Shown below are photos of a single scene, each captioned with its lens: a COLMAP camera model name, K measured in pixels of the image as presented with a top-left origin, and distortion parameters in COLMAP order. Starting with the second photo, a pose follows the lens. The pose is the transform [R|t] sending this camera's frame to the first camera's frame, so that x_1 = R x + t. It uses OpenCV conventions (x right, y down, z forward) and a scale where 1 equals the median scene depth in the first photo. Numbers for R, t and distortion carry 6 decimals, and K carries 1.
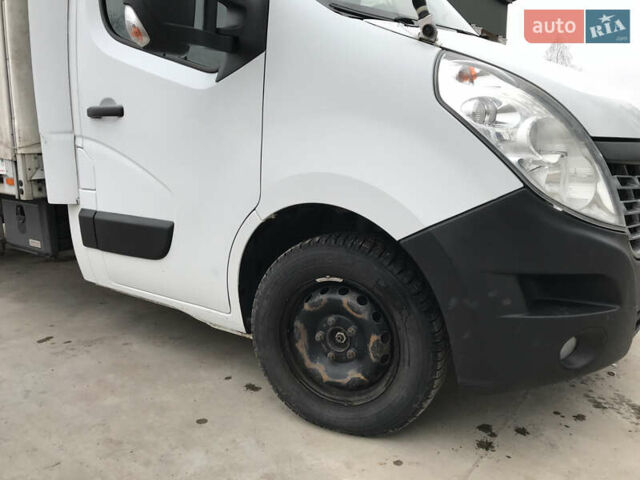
lens RADIAL K [[530.3, 0, 319.1], [0, 530.3, 240.4], [0, 0, 1]] dist [0.030413, -0.000274]
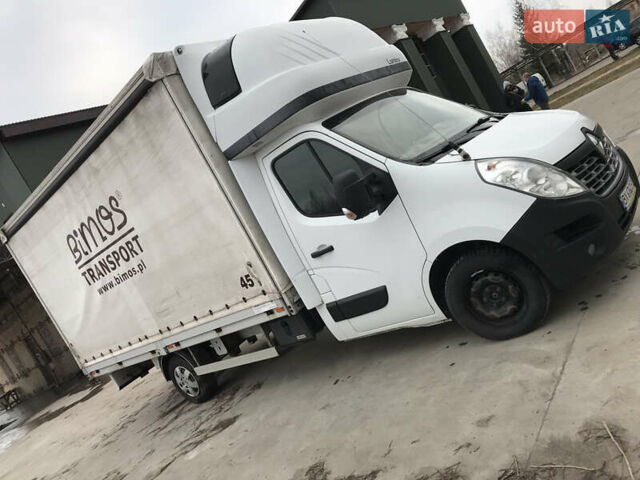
lens RADIAL K [[533.2, 0, 319.4], [0, 533.2, 237.9], [0, 0, 1]] dist [0.031554, -0.009876]
pose [[0.877682, -0.468599, -0.100444, -0.248374], [0.458849, 0.882159, -0.106081, -0.110148], [0.138317, 0.047017, 0.989271, -1.189657]]
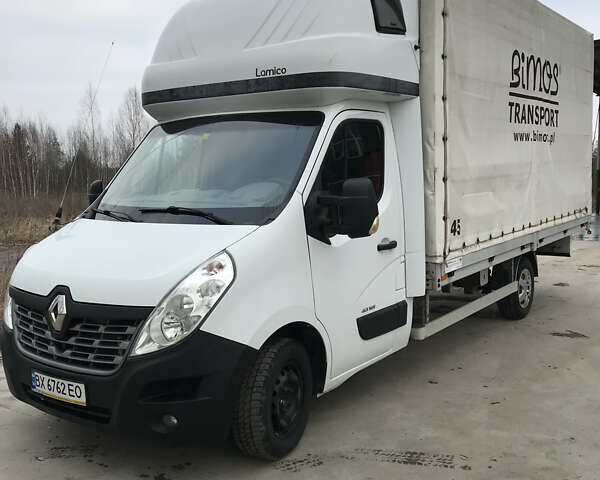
lens RADIAL K [[662.5, 0, 300.0], [0, 662.5, 240.0], [0, 0, 1]] dist [0.034523, -0.053885]
pose [[0.014279, 0.122021, -0.992425, 2.755694], [-0.159471, 0.980100, 0.118211, -0.757046], [0.987099, 0.156575, 0.033454, 1.736322]]
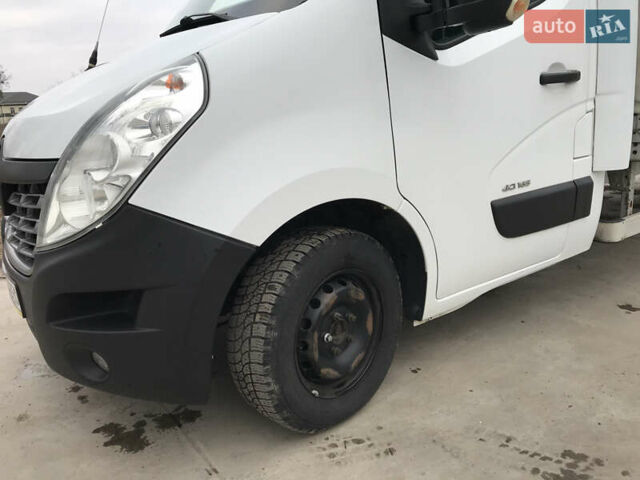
lens RADIAL K [[530.3, 0, 319.1], [0, 530.3, 240.4], [0, 0, 1]] dist [0.030413, -0.000274]
pose [[-0.311529, 0.269534, -0.911208, 1.531999], [-0.100704, 0.944163, 0.313711, -0.454812], [0.944885, 0.189492, -0.266991, 2.046901]]
